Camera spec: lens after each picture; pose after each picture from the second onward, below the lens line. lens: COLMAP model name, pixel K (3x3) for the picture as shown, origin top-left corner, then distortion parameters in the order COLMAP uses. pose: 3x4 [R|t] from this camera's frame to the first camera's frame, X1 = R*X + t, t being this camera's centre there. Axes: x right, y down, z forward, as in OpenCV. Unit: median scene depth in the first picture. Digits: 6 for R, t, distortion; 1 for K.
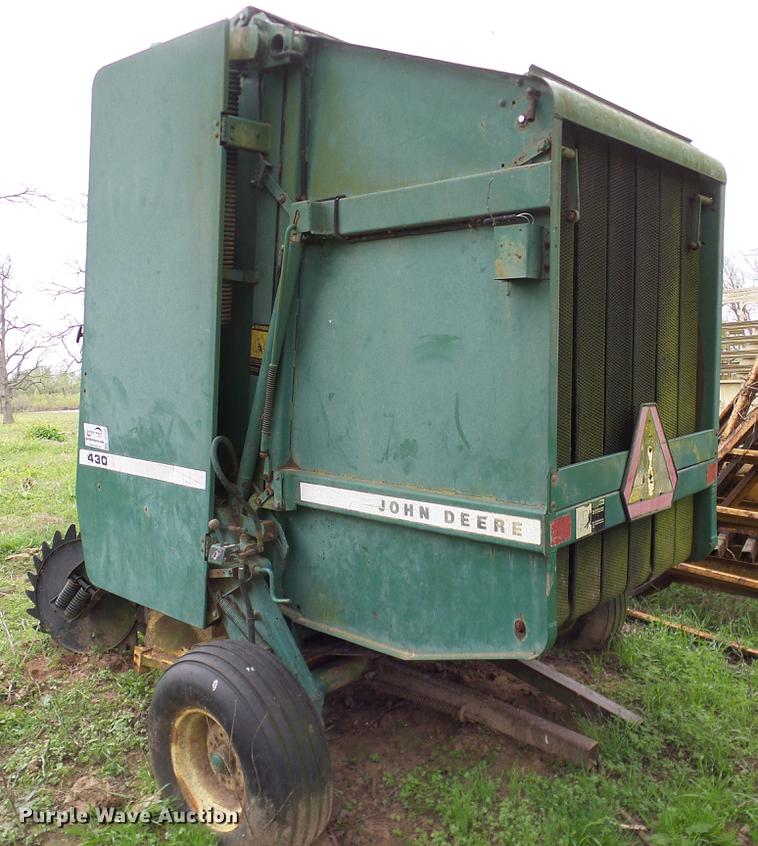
lens RADIAL K [[777.3, 0, 380.6], [0, 777.3, 420.6], [0, 0, 1]] dist [-0.006924, 0.012546]
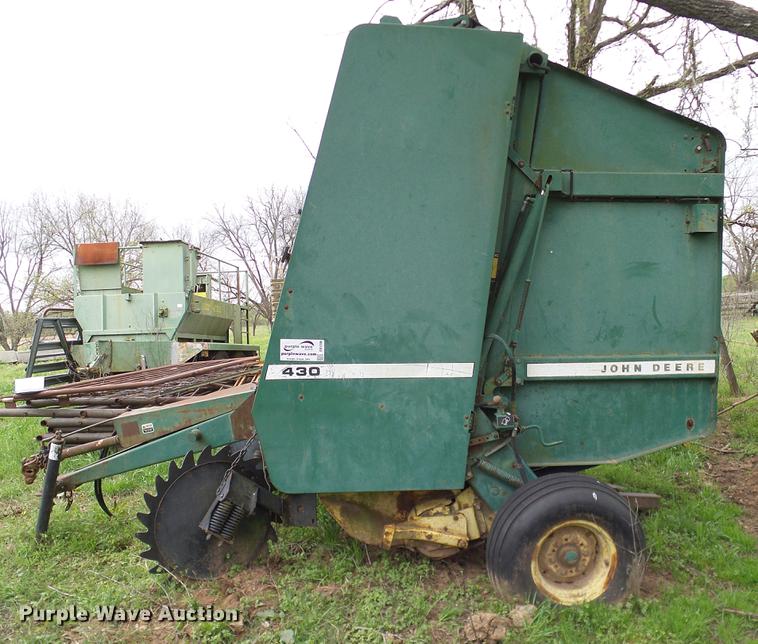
lens RADIAL K [[637.3, 0, 416.8], [0, 637.3, 338.9], [0, 0, 1]] dist [-0.001102, -0.005656]
pose [[0.694774, -0.043999, 0.717881, -1.171235], [0.071391, 0.997417, -0.007961, 0.031042], [-0.715677, 0.056781, 0.696120, 0.359158]]
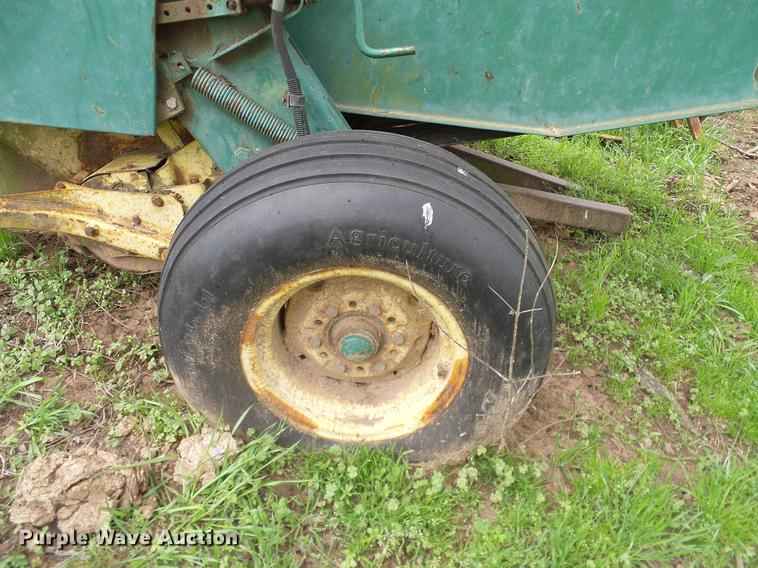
lens RADIAL K [[534.6, 0, 384.8], [0, 534.6, 285.9], [0, 0, 1]] dist [0.008768, -0.007001]
pose [[0.772094, -0.251273, 0.583722, -0.393588], [-0.054202, 0.889130, 0.454435, 0.213934], [-0.633192, -0.382505, 0.672872, 0.714320]]
